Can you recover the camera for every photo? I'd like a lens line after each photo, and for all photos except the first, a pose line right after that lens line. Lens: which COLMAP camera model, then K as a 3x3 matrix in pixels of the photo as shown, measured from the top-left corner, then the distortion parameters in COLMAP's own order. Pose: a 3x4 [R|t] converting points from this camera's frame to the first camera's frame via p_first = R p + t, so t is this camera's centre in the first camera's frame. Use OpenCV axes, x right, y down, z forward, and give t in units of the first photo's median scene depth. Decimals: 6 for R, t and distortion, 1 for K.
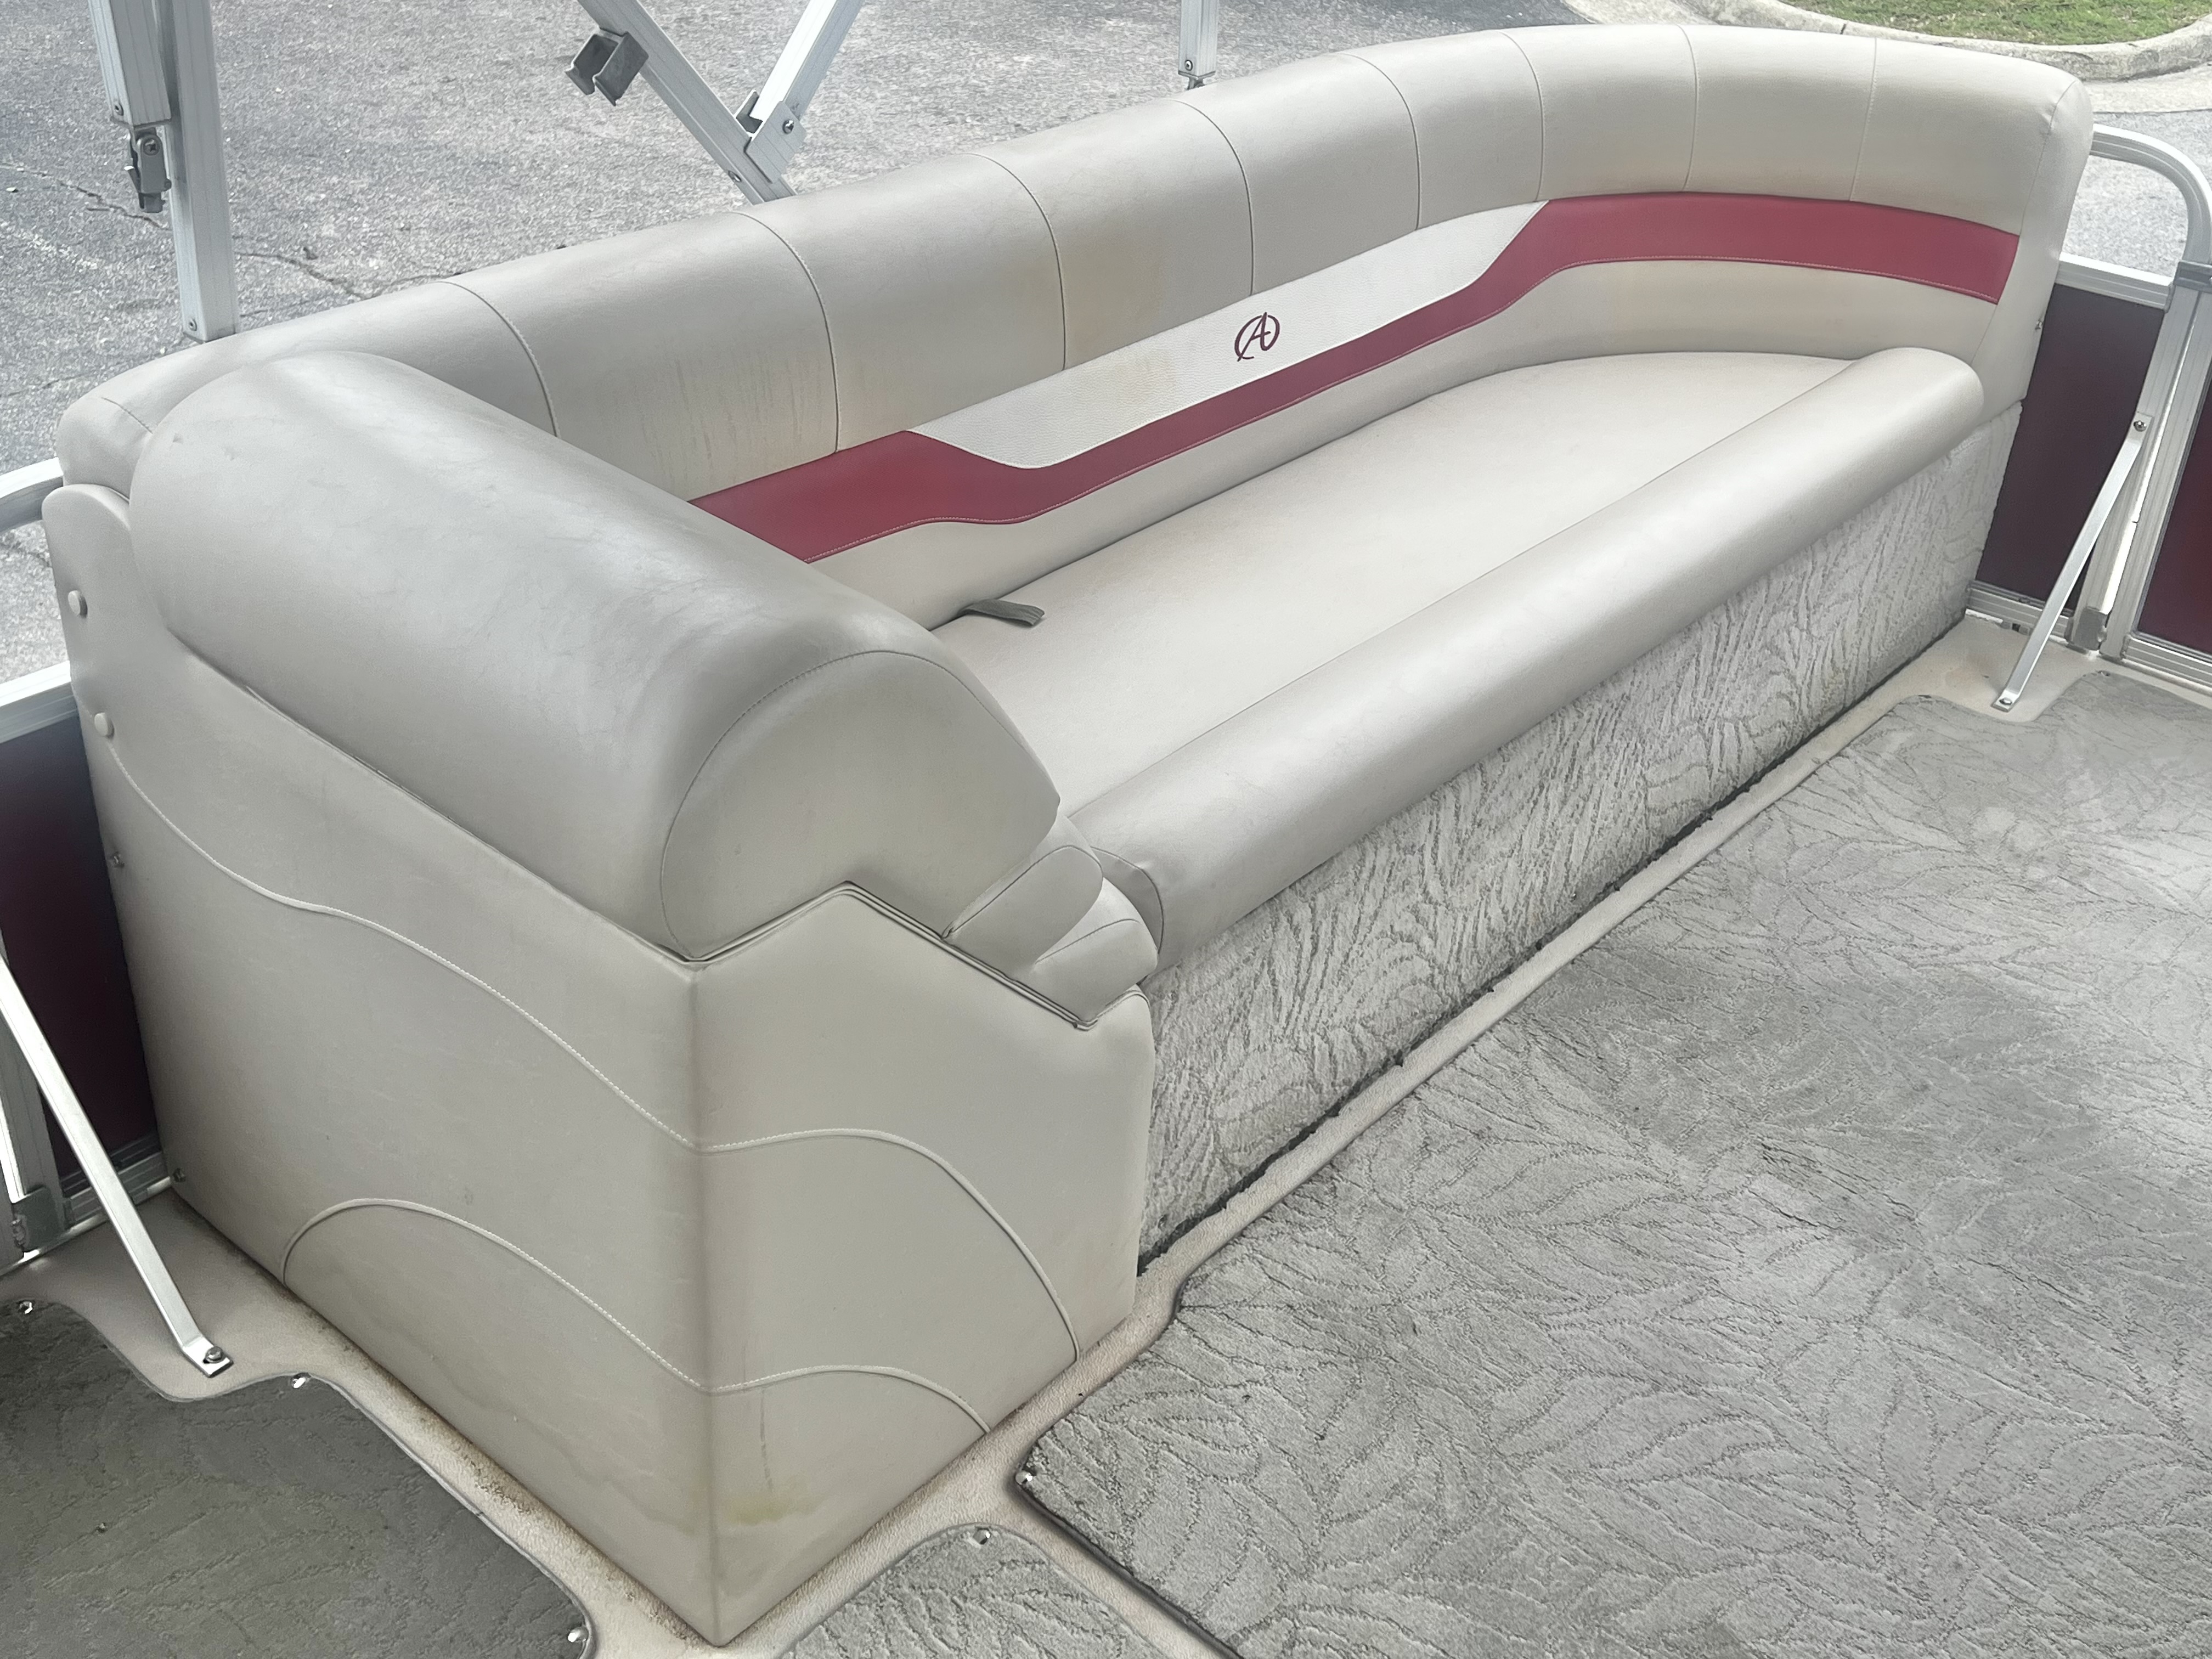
lens RADIAL K [[2371.4, 0, 1125.1], [0, 2371.4, 822.1], [0, 0, 1]] dist [0.107984, -0.226483]
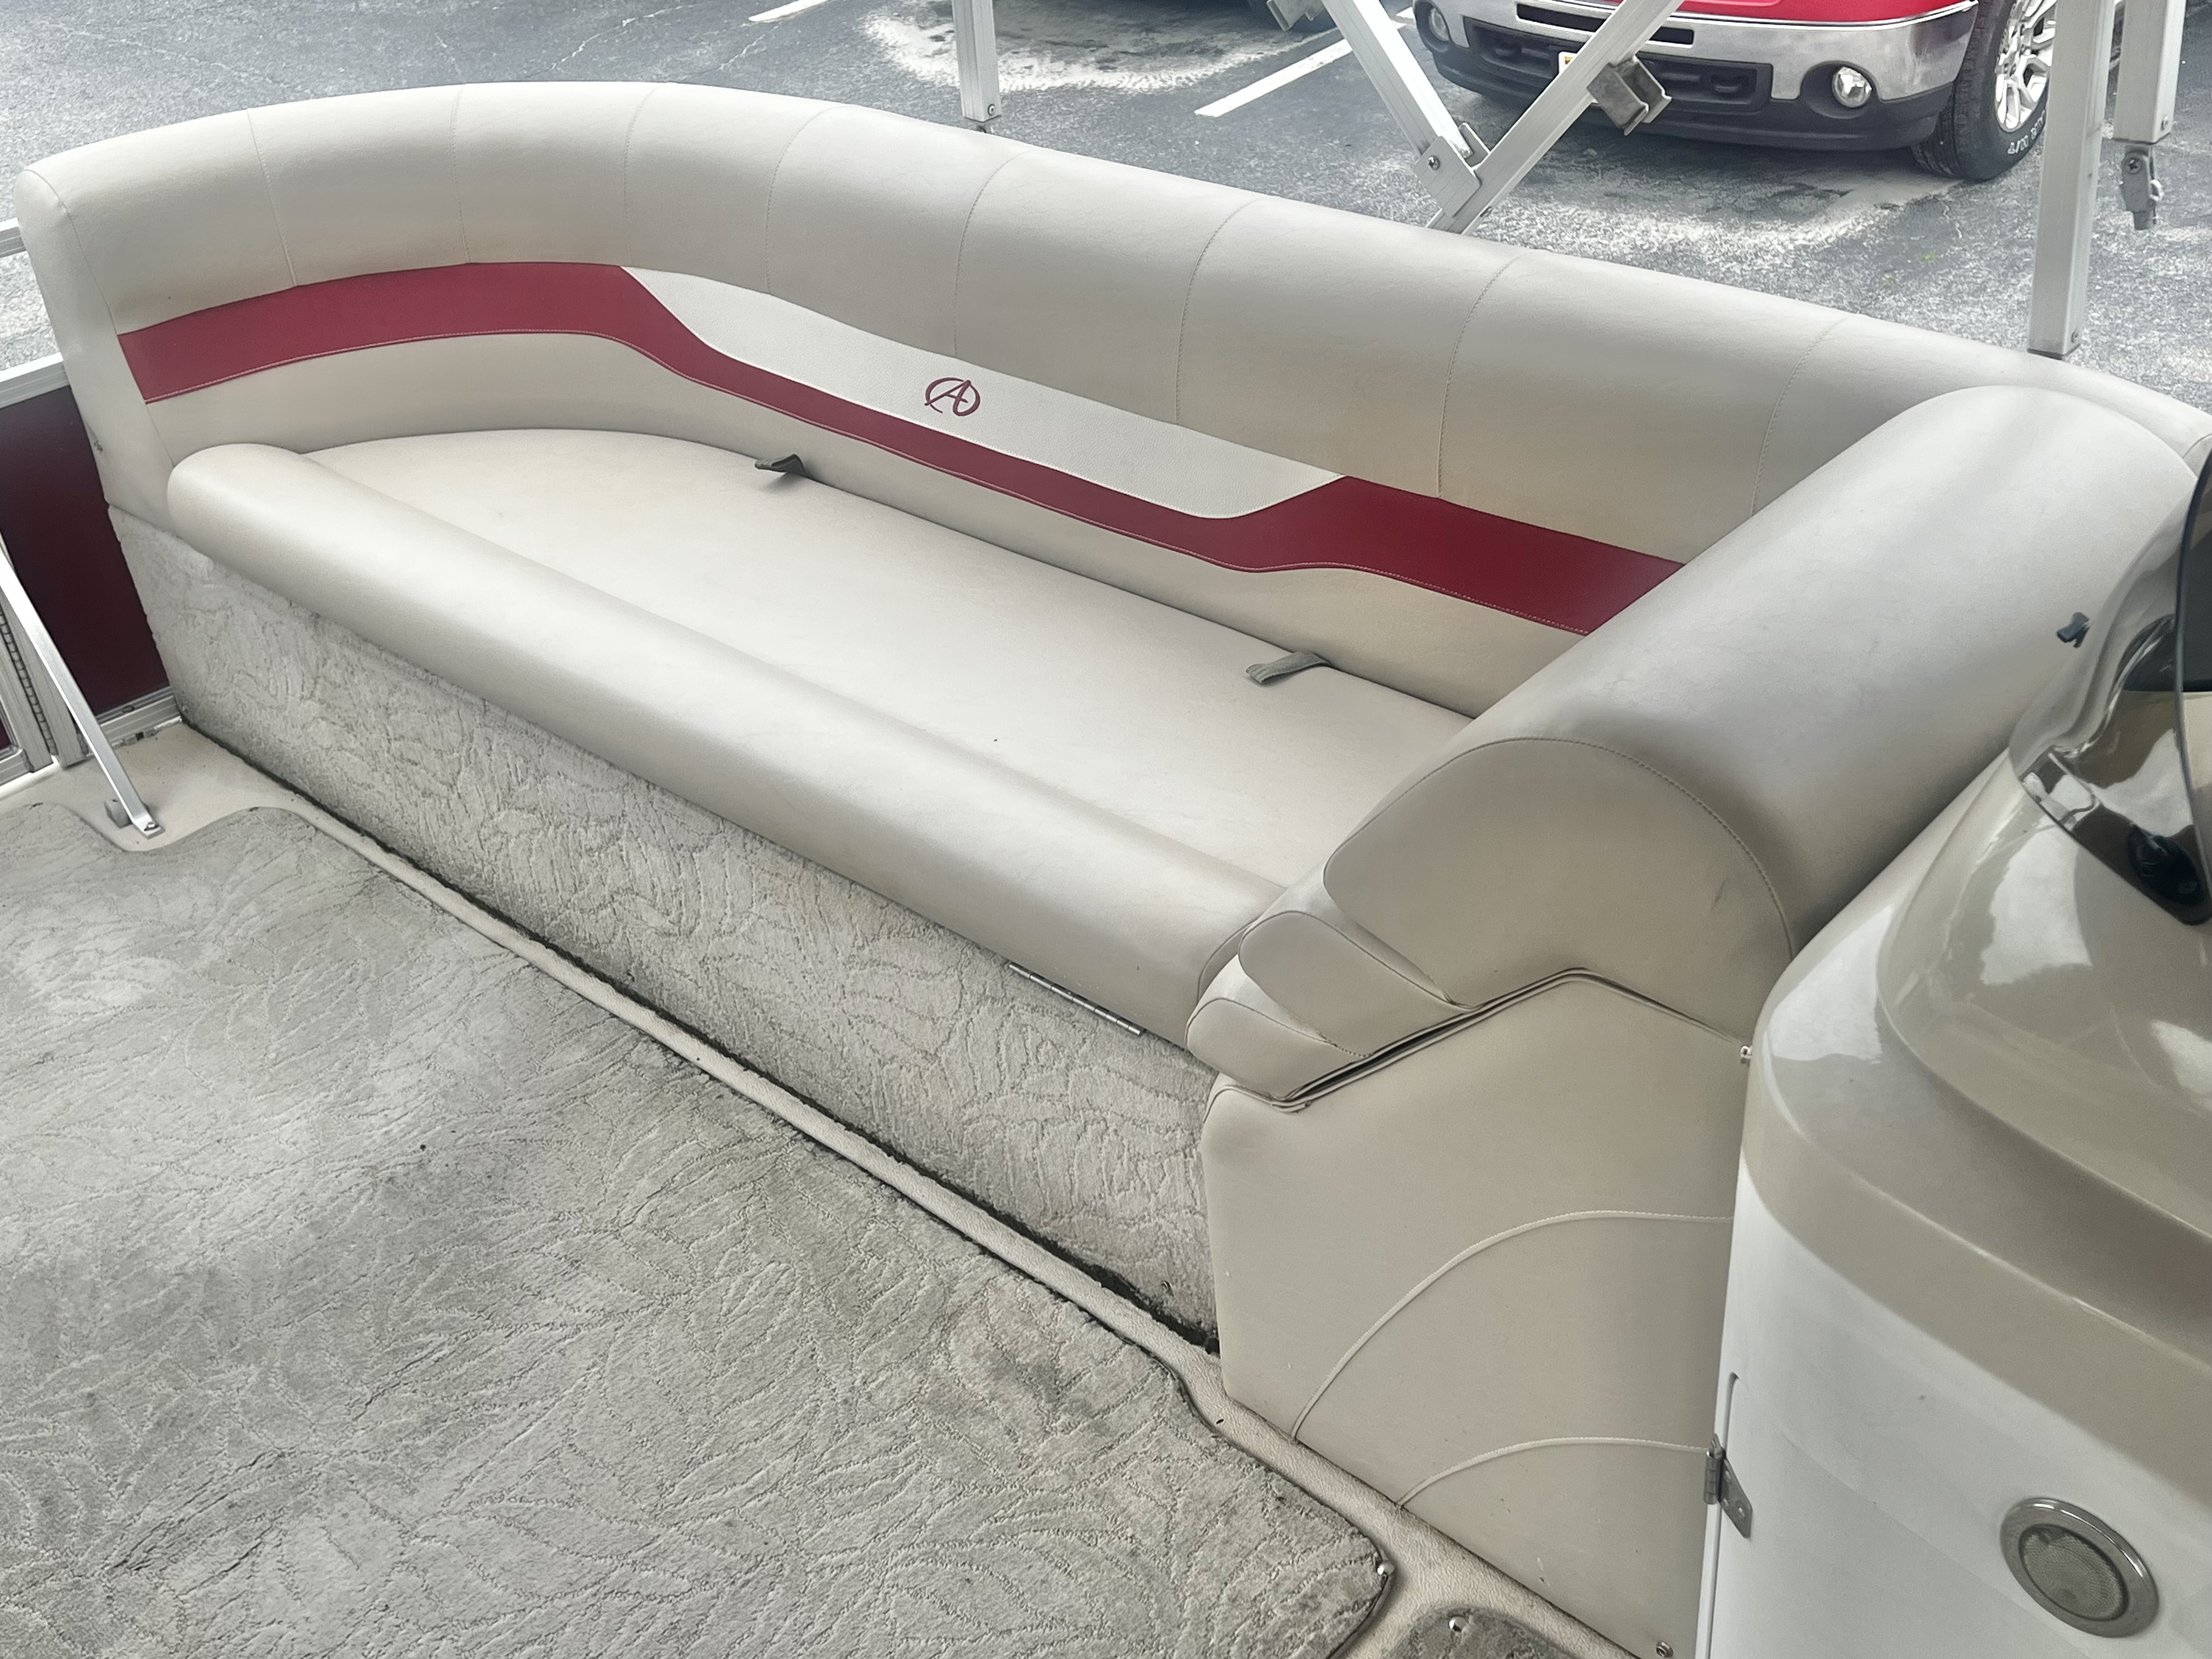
lens RADIAL K [[2337.4, 0, 1149.4], [0, 2337.4, 822.3], [0, 0, 1]] dist [0.115083, -0.212753]
pose [[0.047654, -0.604691, 0.795033, -0.228890], [0.594570, 0.656742, 0.463871, -0.213627], [-0.802630, 0.450598, 0.390828, 0.256826]]
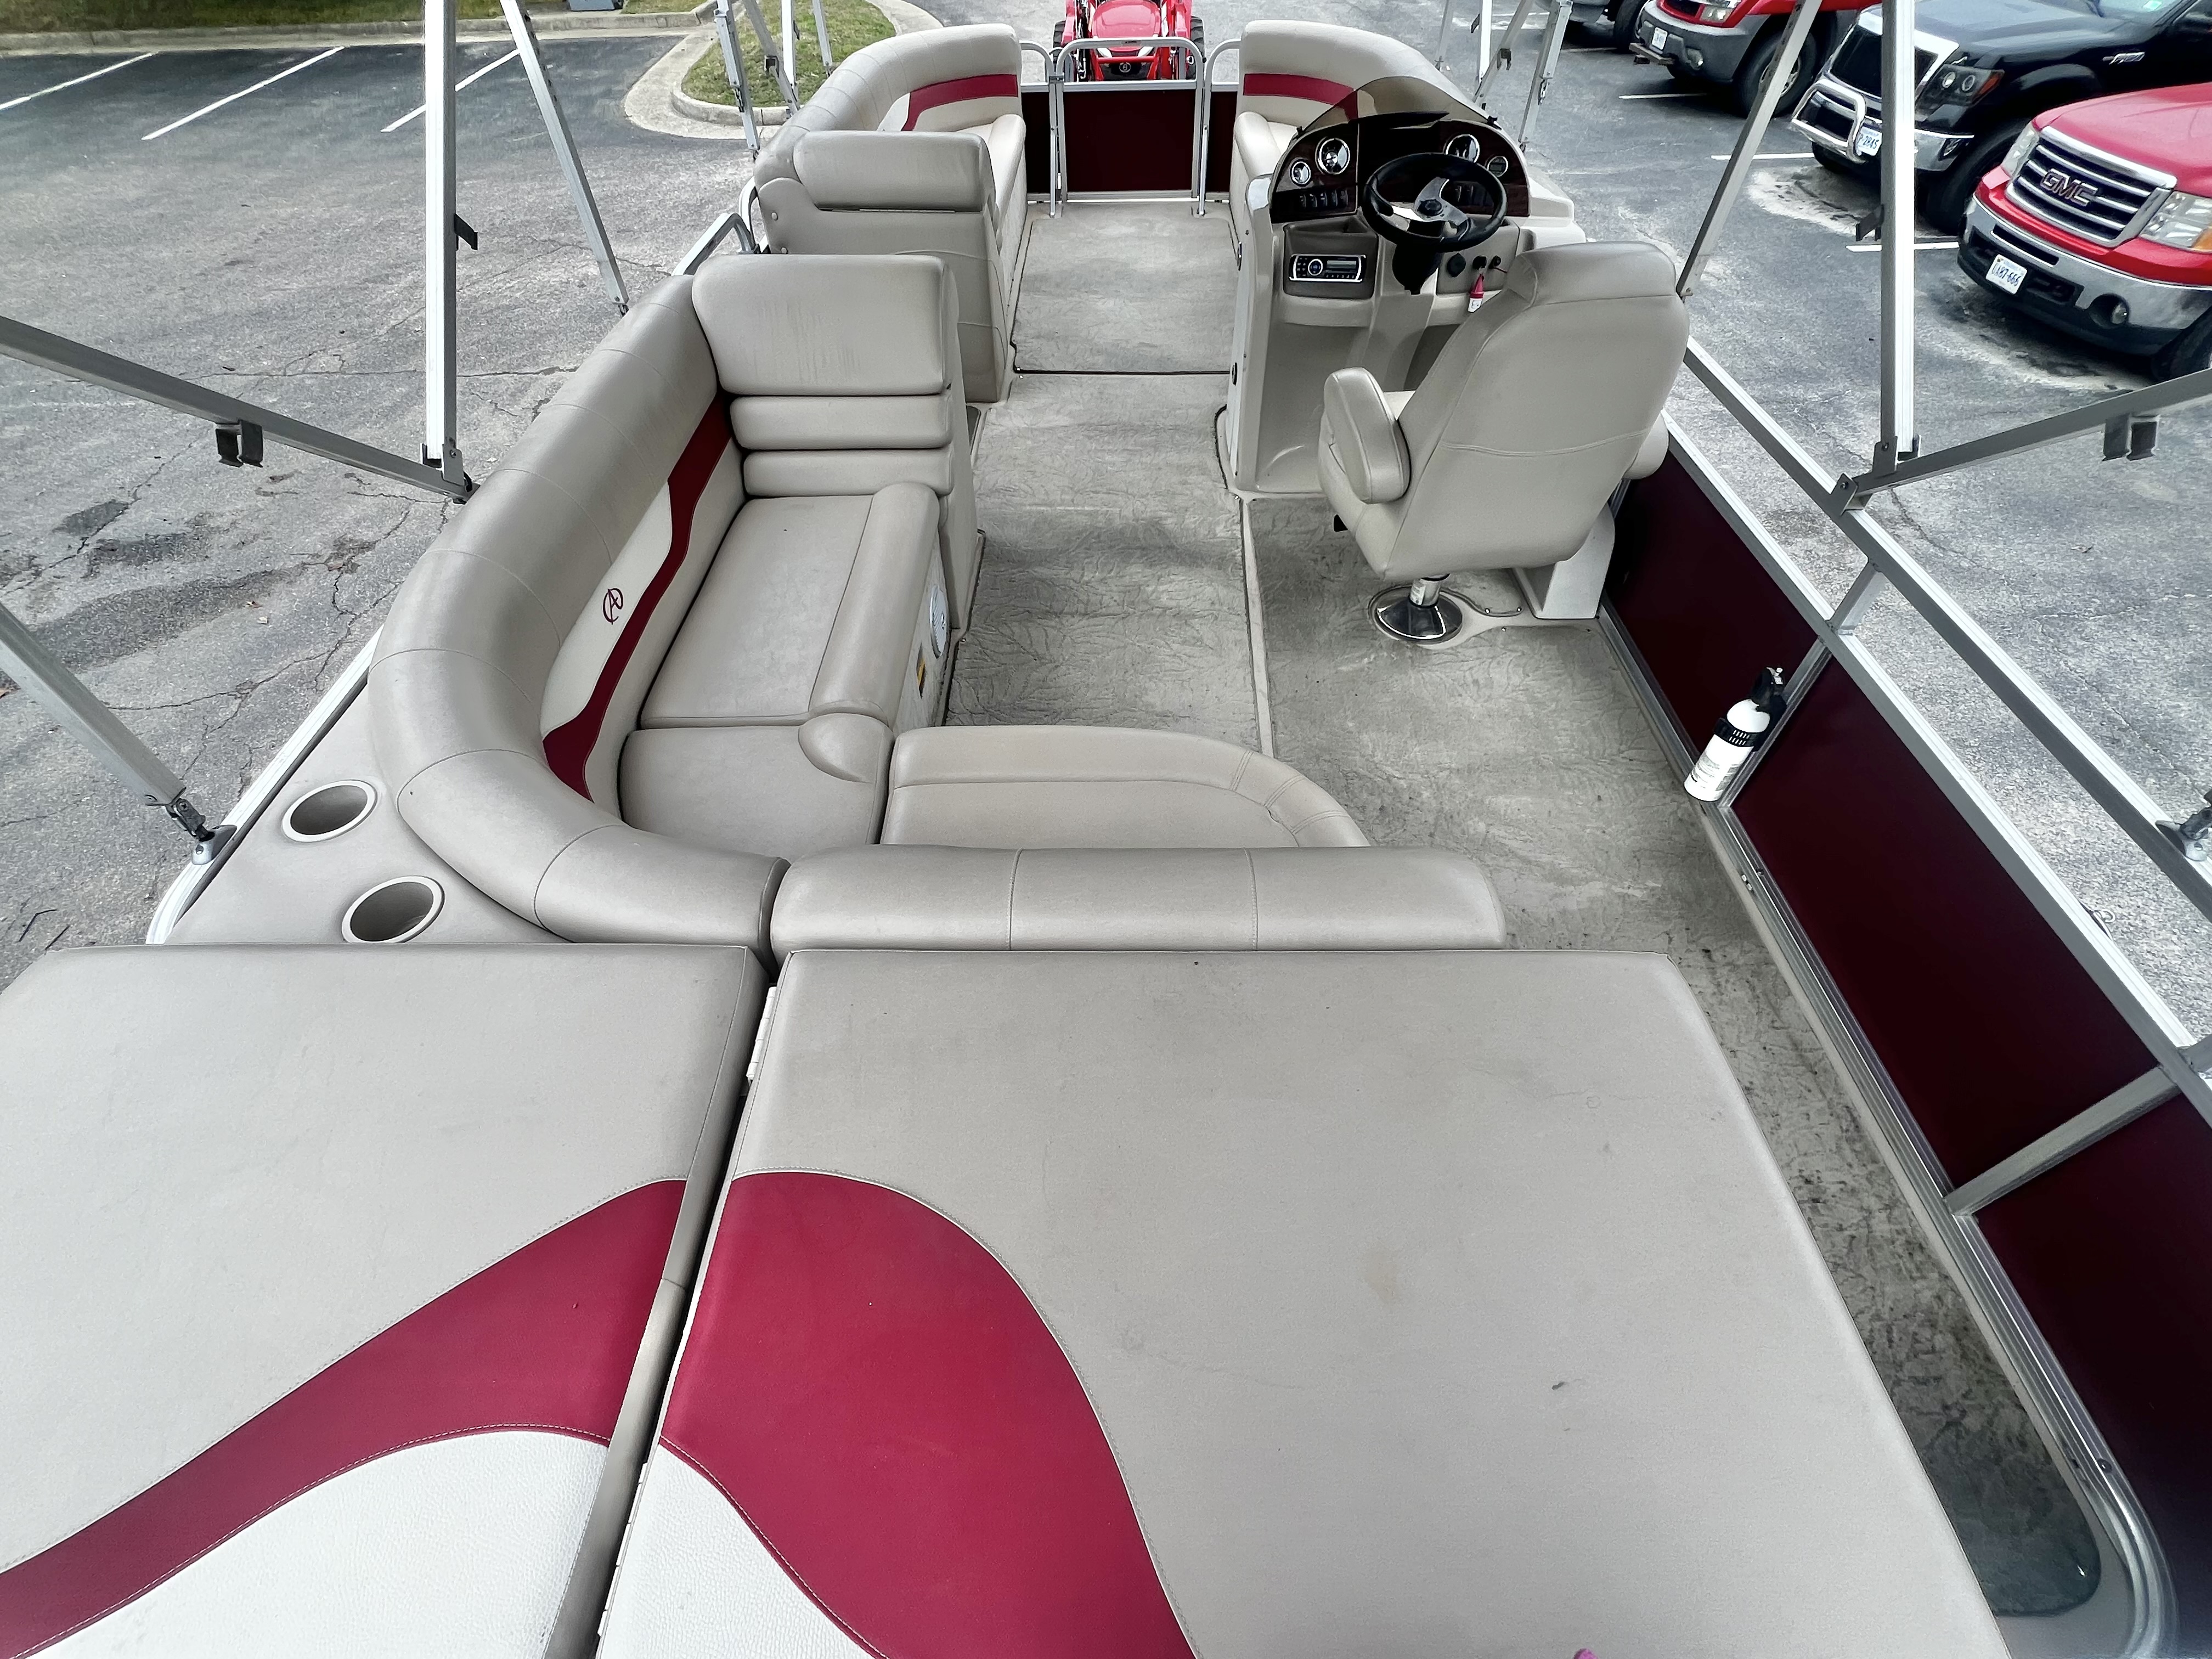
lens RADIAL K [[976.8, 0, 1106.0], [0, 976.8, 829.5], [0, 0, 1]] dist [-0.002057, -0.000476]
pose [[0.770677, -0.512958, 0.378062, -0.943586], [0.381077, 0.846517, 0.371739, 0.329050], [-0.510722, -0.142420, 0.847868, -0.756861]]
